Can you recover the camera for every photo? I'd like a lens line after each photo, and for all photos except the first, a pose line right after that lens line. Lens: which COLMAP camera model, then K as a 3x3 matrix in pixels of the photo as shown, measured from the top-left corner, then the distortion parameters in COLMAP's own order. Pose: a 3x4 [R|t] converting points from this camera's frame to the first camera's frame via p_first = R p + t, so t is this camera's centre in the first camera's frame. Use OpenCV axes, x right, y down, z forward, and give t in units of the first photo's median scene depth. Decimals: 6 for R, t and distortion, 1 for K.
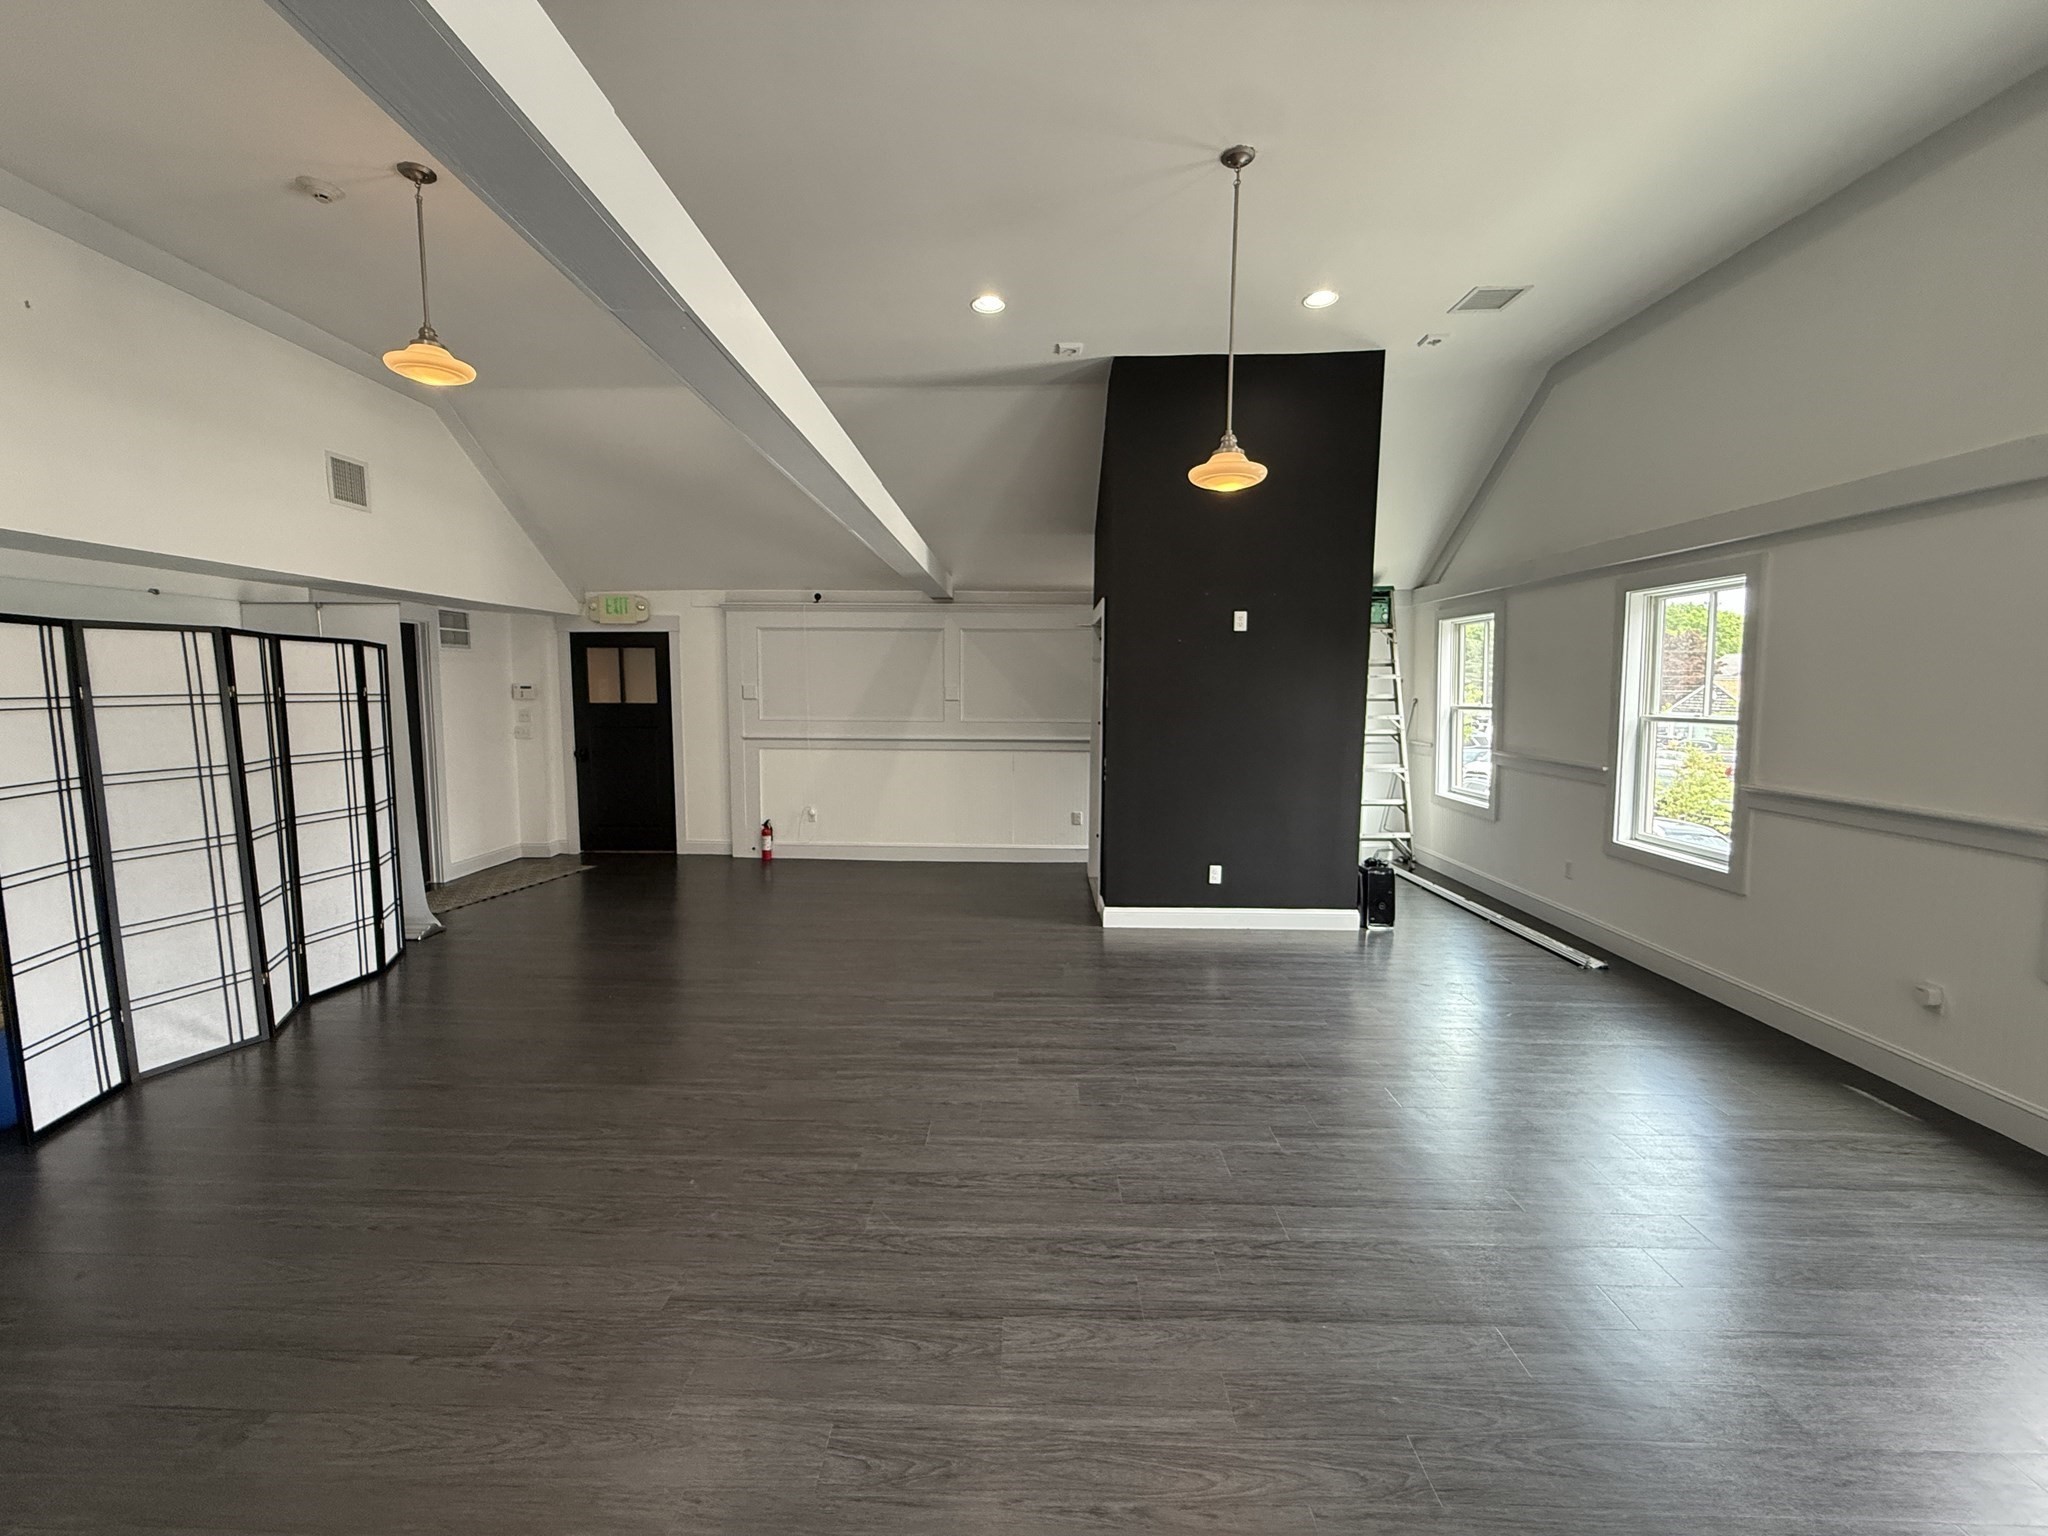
lens RADIAL K [[813.6, 0, 1029.9], [0, 813.6, 754.2], [0, 0, 1]] dist [0.000480, -0.000637]
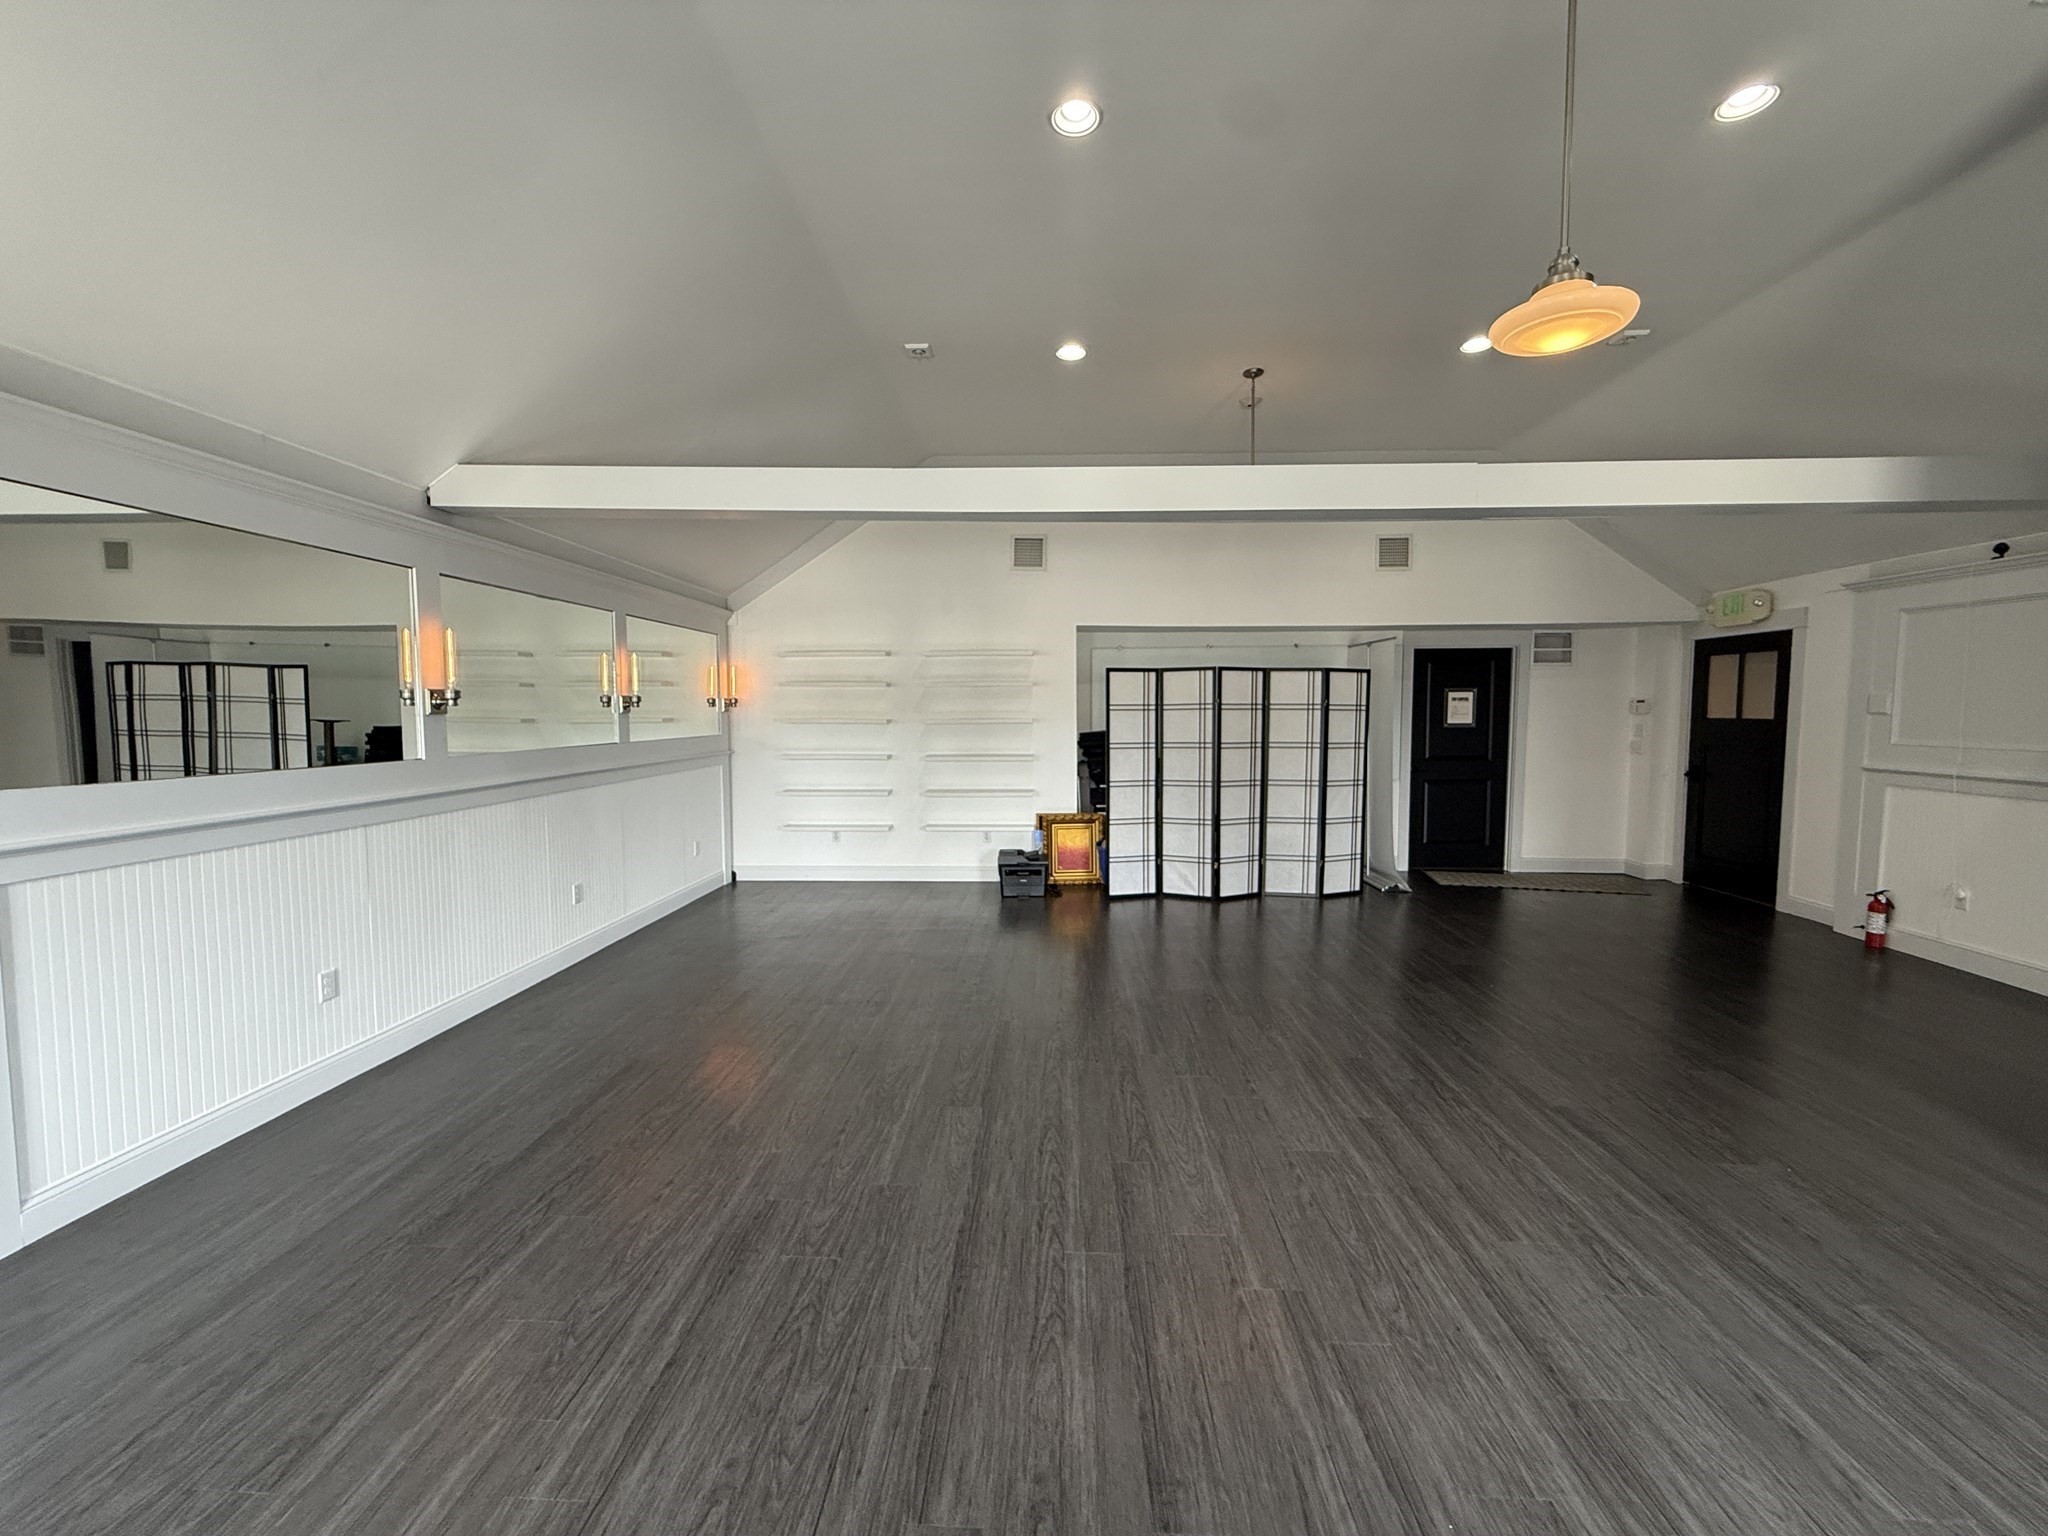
lens RADIAL K [[813.6, 0, 1012.3], [0, 813.6, 758.4], [0, 0, 1]] dist [0.000480, -0.000637]
pose [[-0.038721, 0.057139, -0.997615, 0.605521], [-0.080471, 0.994943, 0.060109, -0.018511], [0.996005, 0.082606, -0.033927, 0.446150]]
